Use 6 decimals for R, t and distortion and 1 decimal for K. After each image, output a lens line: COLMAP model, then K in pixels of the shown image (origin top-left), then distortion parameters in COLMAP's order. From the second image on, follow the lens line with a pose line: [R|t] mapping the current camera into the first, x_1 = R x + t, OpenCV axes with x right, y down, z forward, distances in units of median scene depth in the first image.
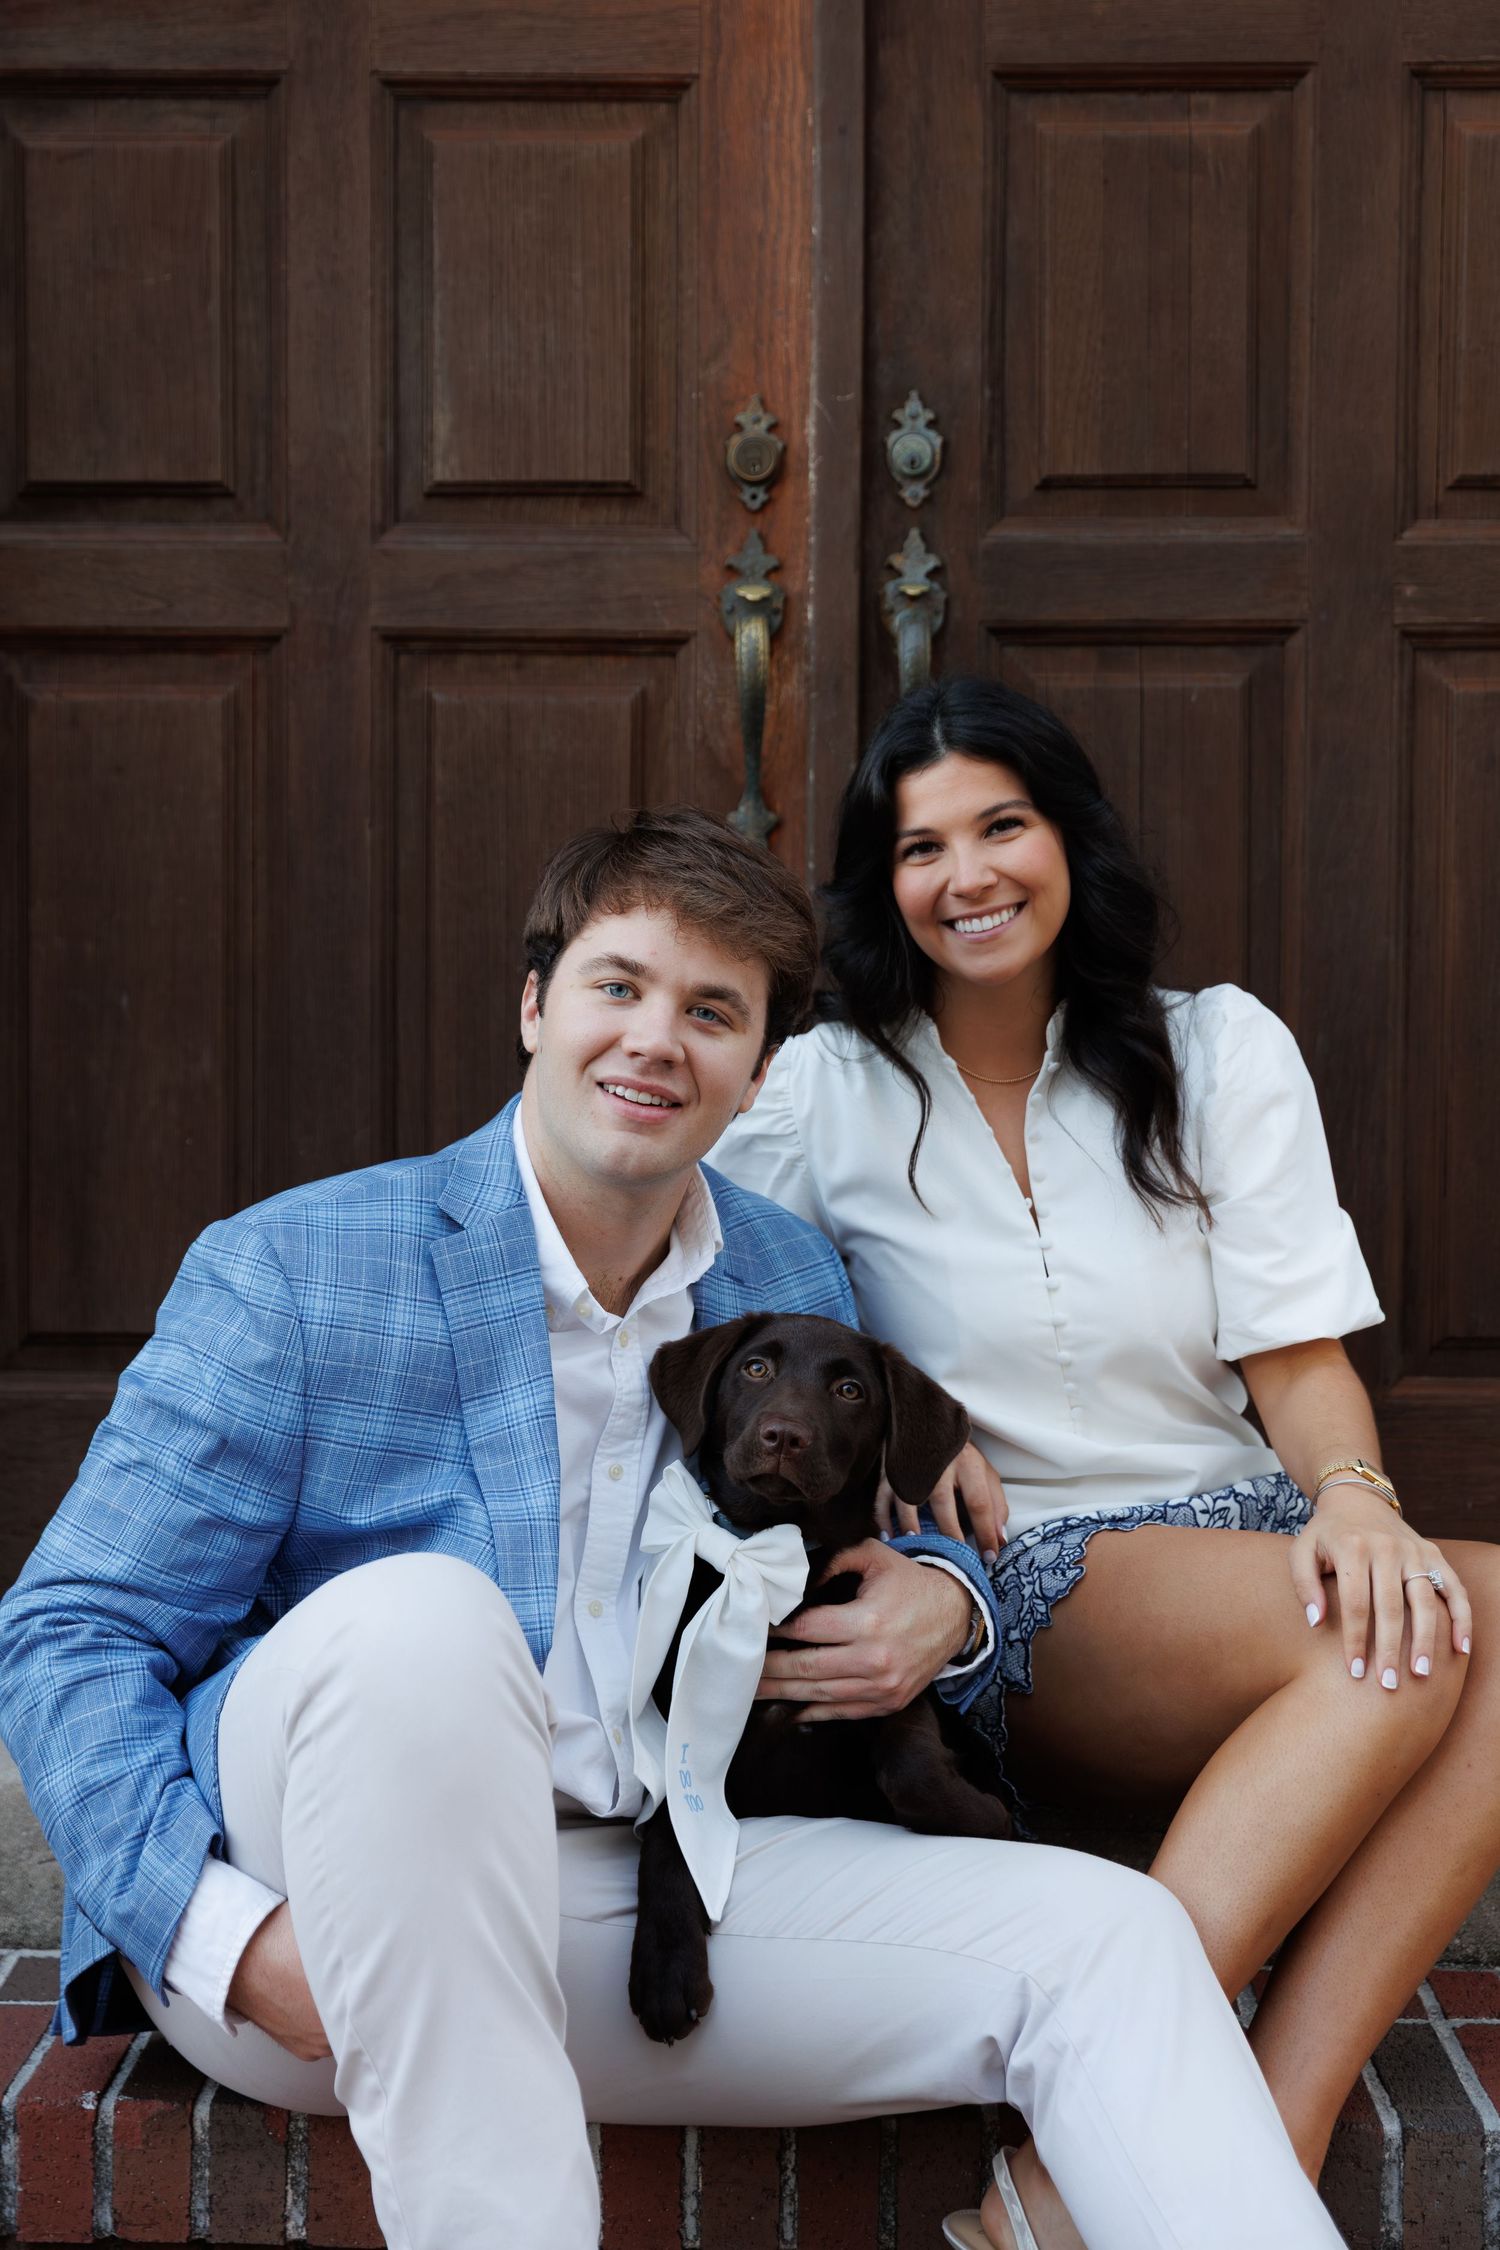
lens RADIAL K [[3131.7, 0, 746.4], [0, 3131.7, 1119.2], [0, 0, 1]] dist [-0.005866, 0.000000]
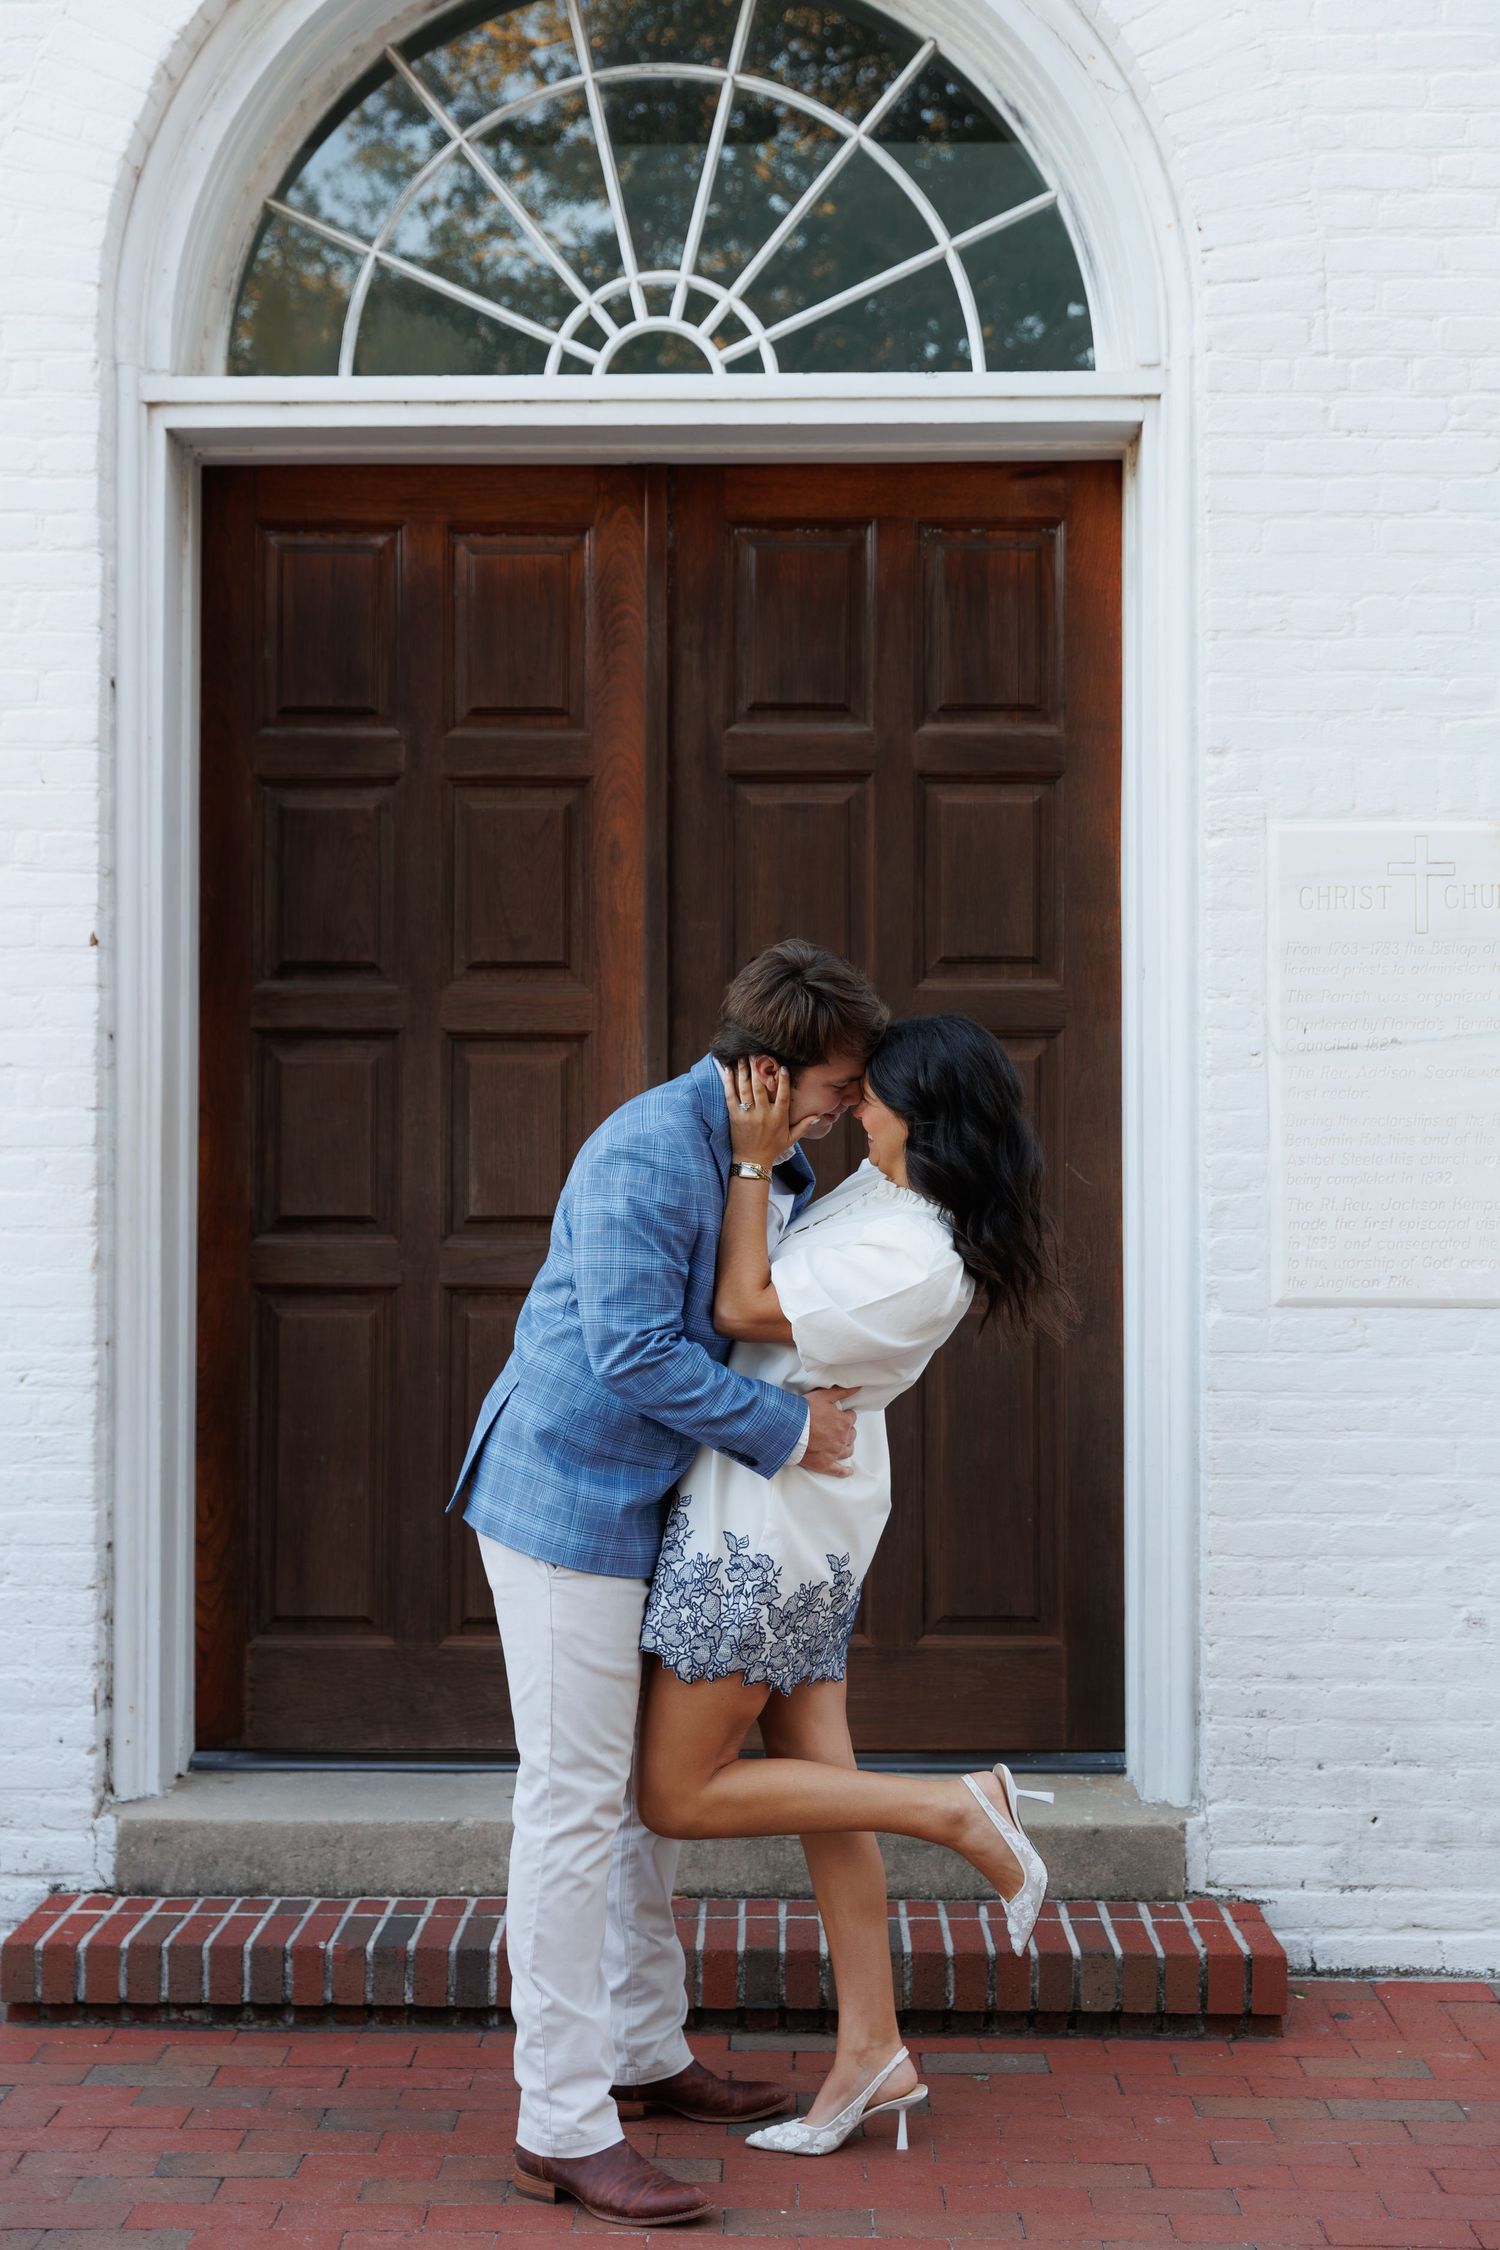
lens RADIAL K [[2937.5, 0, 748.6], [0, 2937.5, 1135.4], [0, 0, 1]] dist [0.009526, 0.000000]
pose [[0.999995, -0.003061, 0.000111, 0.092072], [0.003059, 0.996346, -0.085353, -0.085785], [0.000150, 0.085353, 0.996351, -1.017261]]
